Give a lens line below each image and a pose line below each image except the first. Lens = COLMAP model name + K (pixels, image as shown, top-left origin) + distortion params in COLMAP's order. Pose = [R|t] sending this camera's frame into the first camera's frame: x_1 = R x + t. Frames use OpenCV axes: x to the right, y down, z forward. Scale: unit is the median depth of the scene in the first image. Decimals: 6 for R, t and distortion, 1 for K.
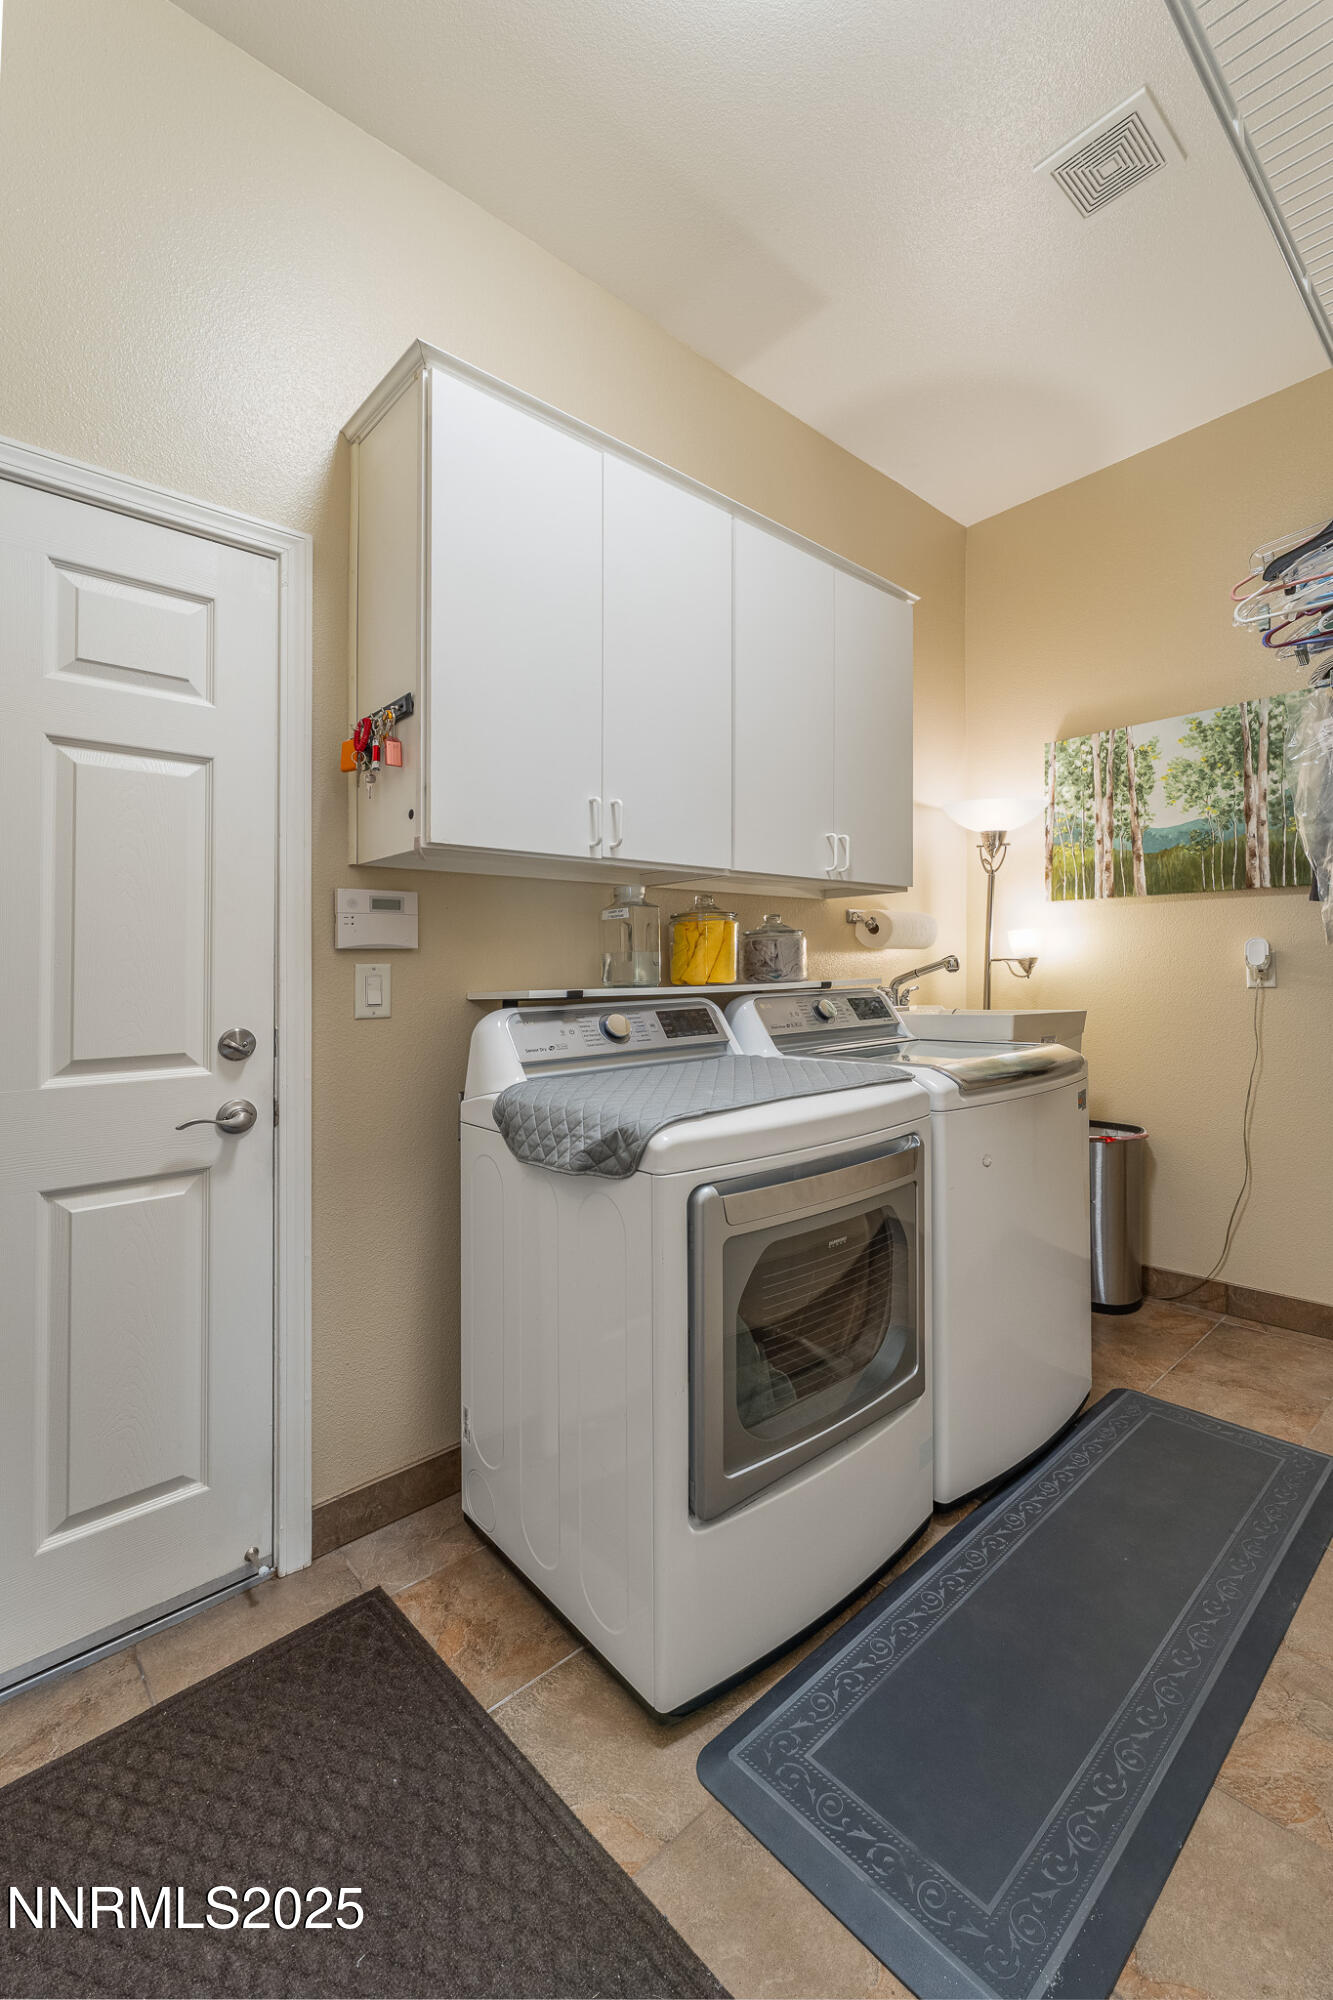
lens RADIAL K [[881.6, 0, 769.3], [0, 881.6, 954.4], [0, 0, 1]] dist [-0.001902, 0.000351]
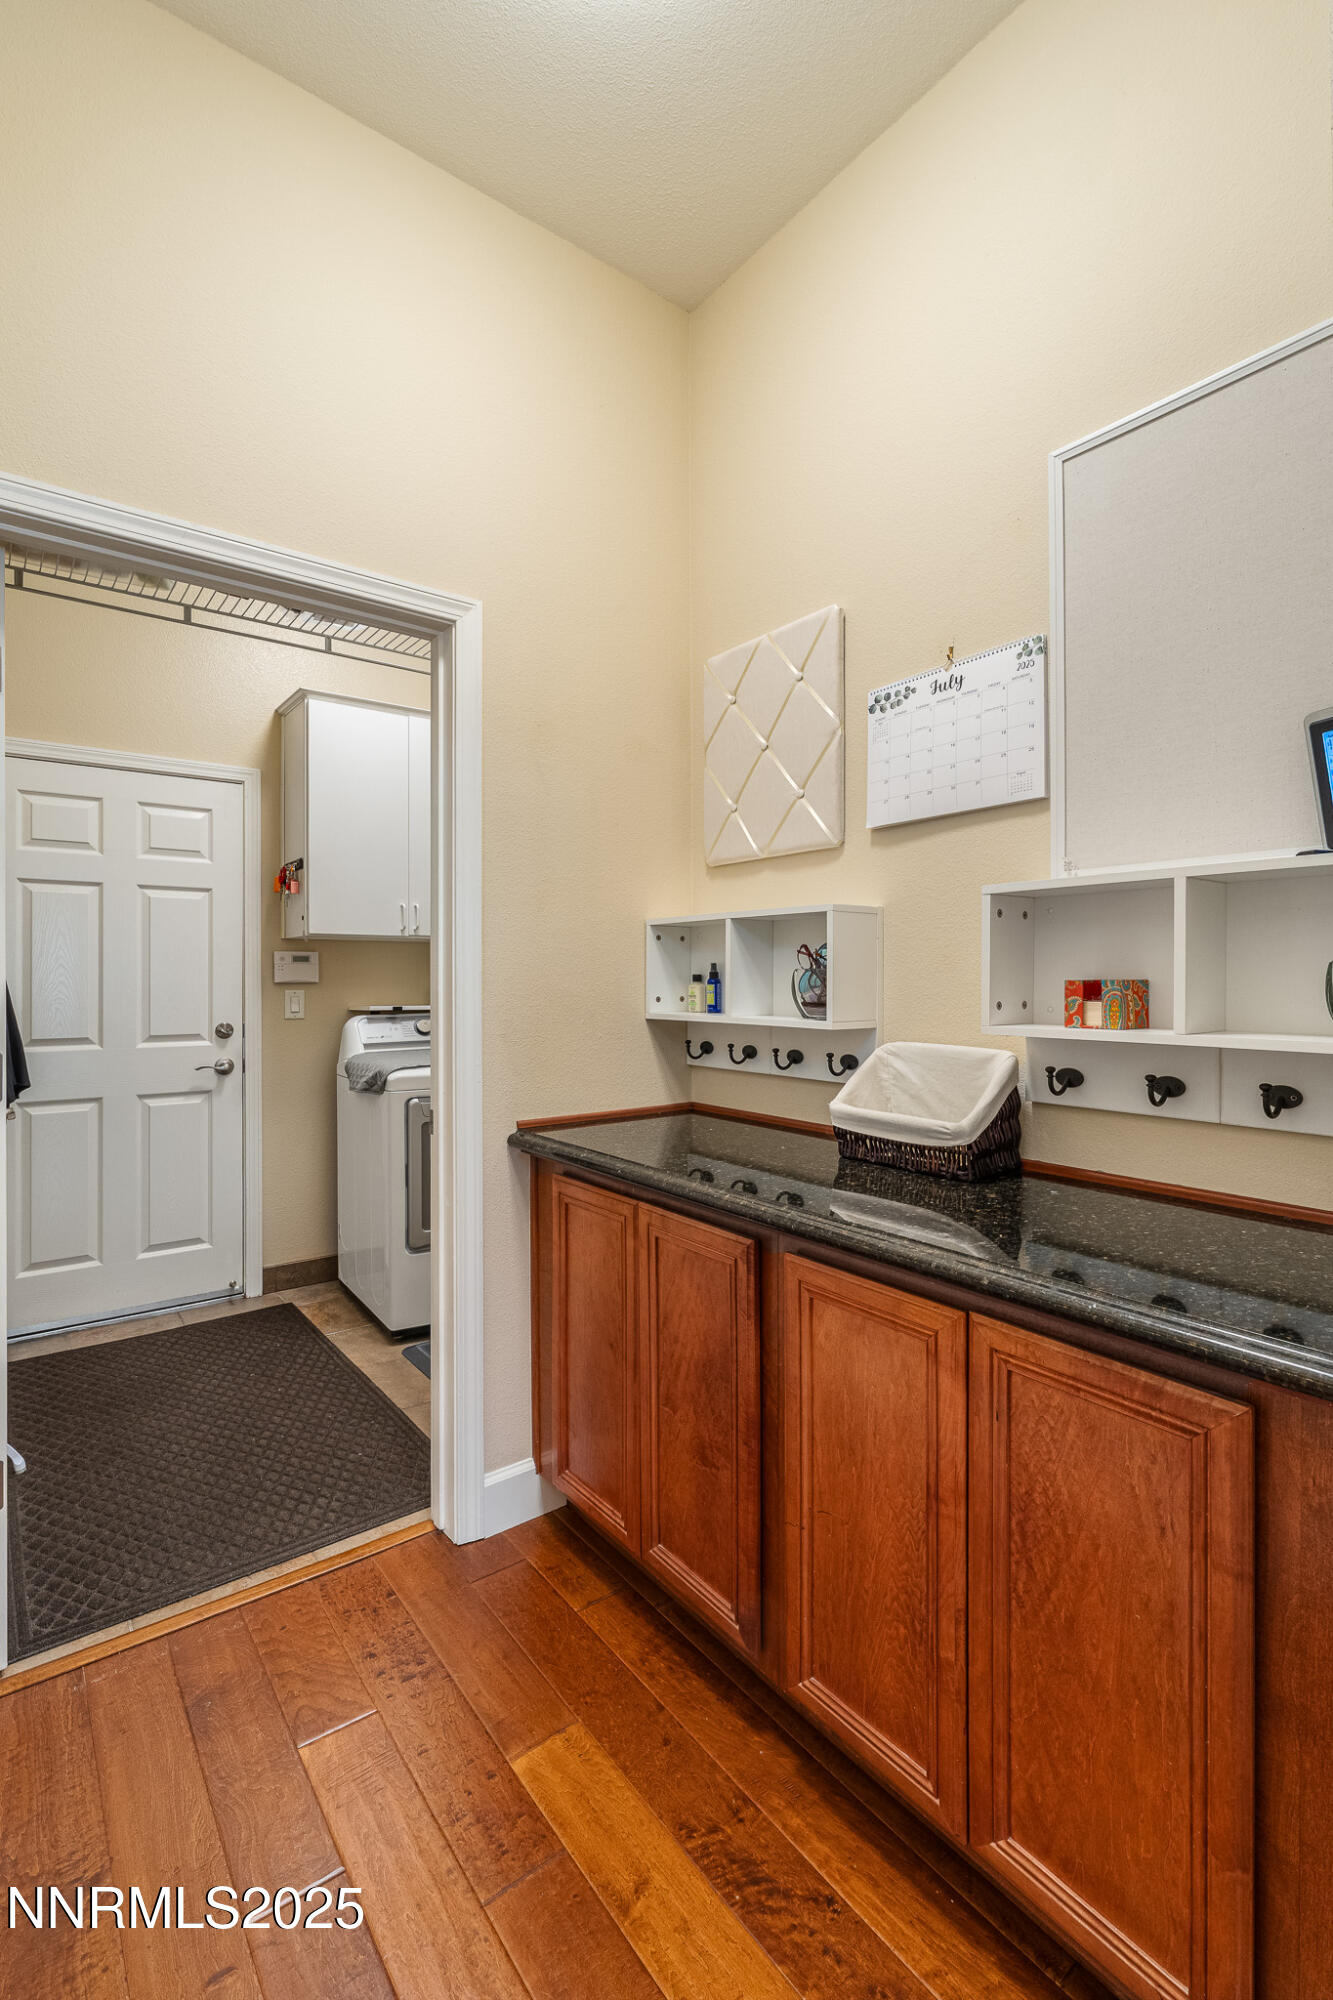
lens RADIAL K [[881.6, 0, 665.5], [0, 881.6, 999.3], [0, 0, 1]] dist [-0.001902, 0.000351]
pose [[0.990476, 0.018290, -0.136466, 0.656813], [-0.013337, 0.999222, 0.037118, -0.056315], [0.137039, -0.034944, 0.989949, -0.837720]]
